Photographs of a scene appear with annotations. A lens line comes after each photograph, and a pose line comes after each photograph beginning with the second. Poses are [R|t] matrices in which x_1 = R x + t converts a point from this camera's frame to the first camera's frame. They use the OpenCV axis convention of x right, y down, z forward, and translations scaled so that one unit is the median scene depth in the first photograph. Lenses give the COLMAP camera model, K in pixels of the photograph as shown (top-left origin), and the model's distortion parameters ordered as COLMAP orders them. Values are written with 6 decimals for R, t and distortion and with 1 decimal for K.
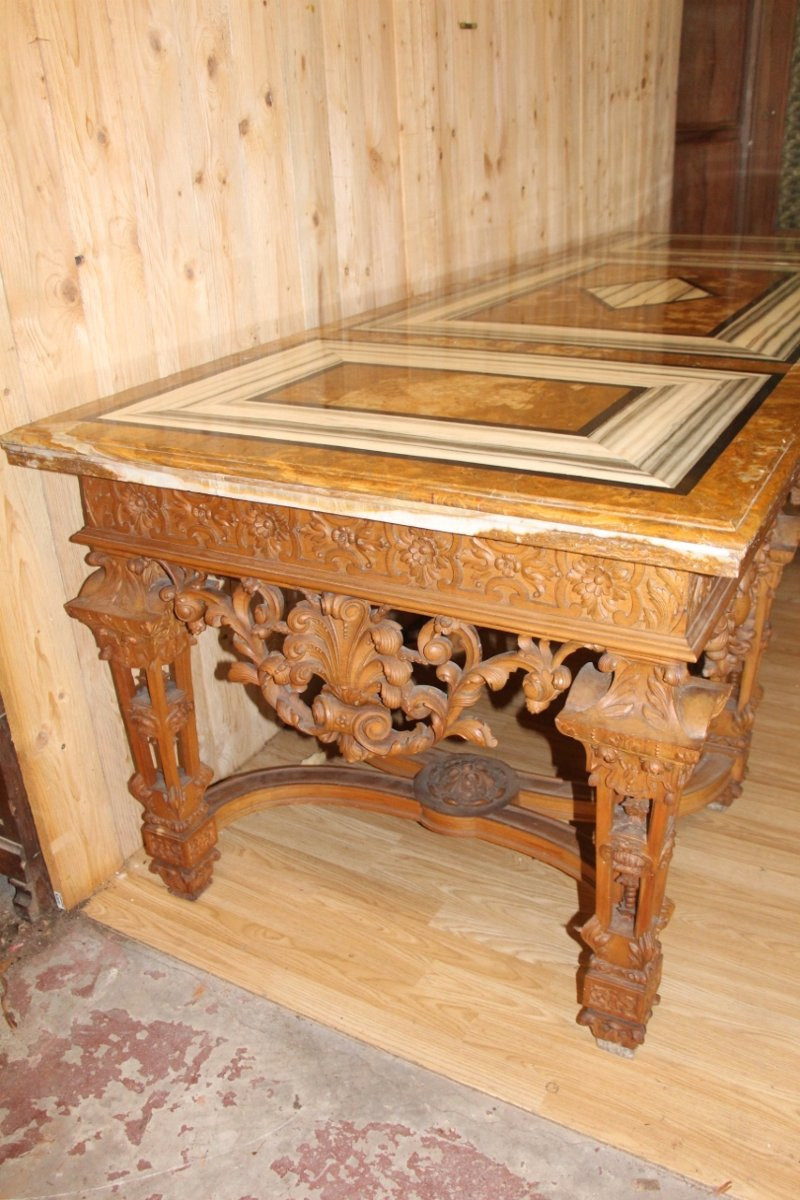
lens RADIAL K [[1041.2, 0, 400.0], [0, 1041.2, 600.0], [0, 0, 1]] dist [-0.168818, 0.191115]
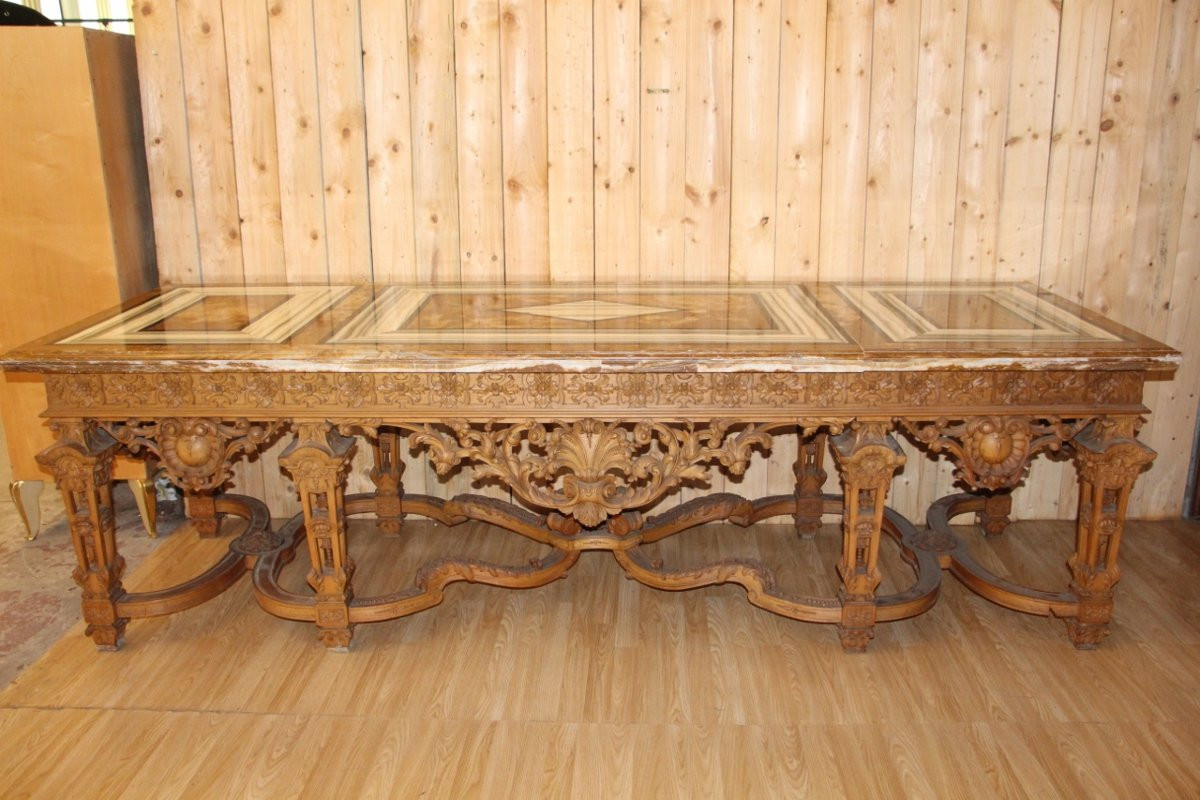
lens RADIAL K [[1059.0, 0, 600.0], [0, 1059.0, 400.0], [0, 0, 1]] dist [-0.158690, 0.185551]
pose [[0.462092, 0.272888, -0.843803, 2.160637], [-0.383681, 0.919339, 0.087202, -0.508654], [0.799537, 0.283456, 0.529521, 0.593316]]
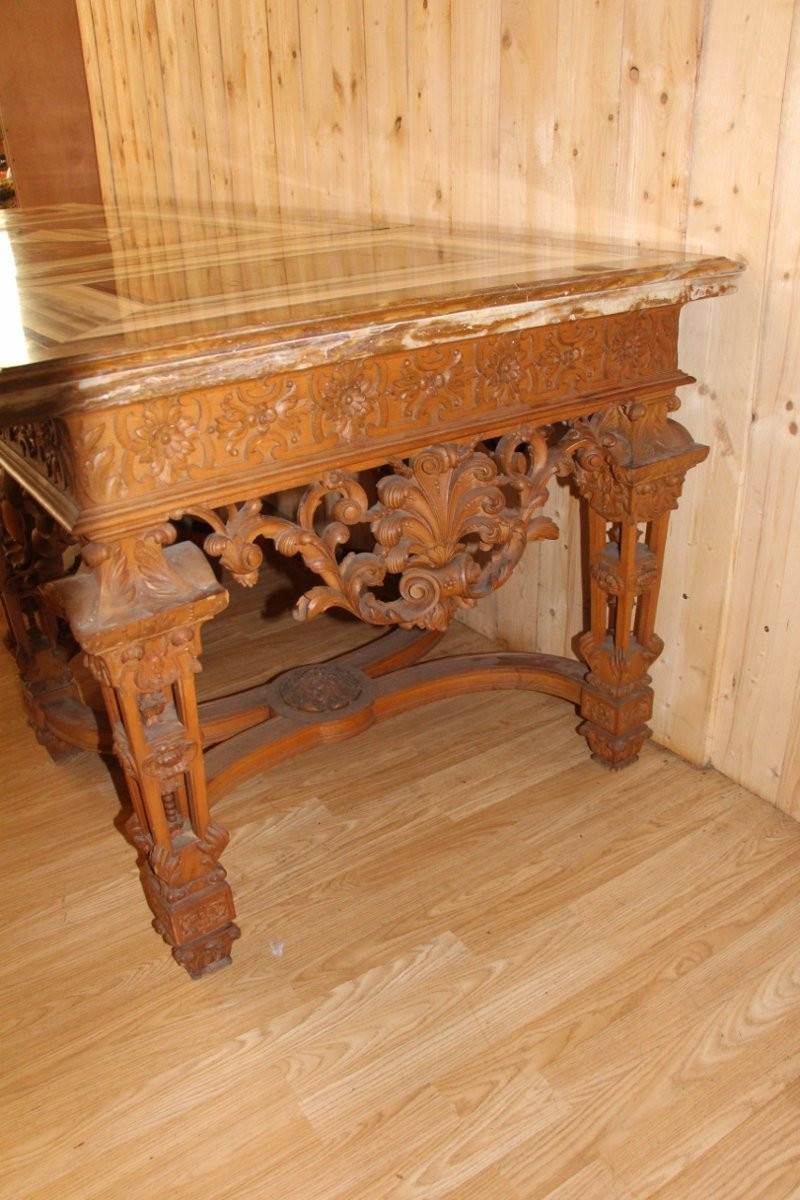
lens RADIAL K [[983.8, 0, 400.0], [0, 983.8, 600.0], [0, 0, 1]] dist [-0.175882, 0.151869]
pose [[-0.451632, 0.439813, -0.776269, 1.557567], [-0.327336, 0.727704, 0.602742, -1.126805], [0.829988, 0.526318, -0.184688, 2.606773]]
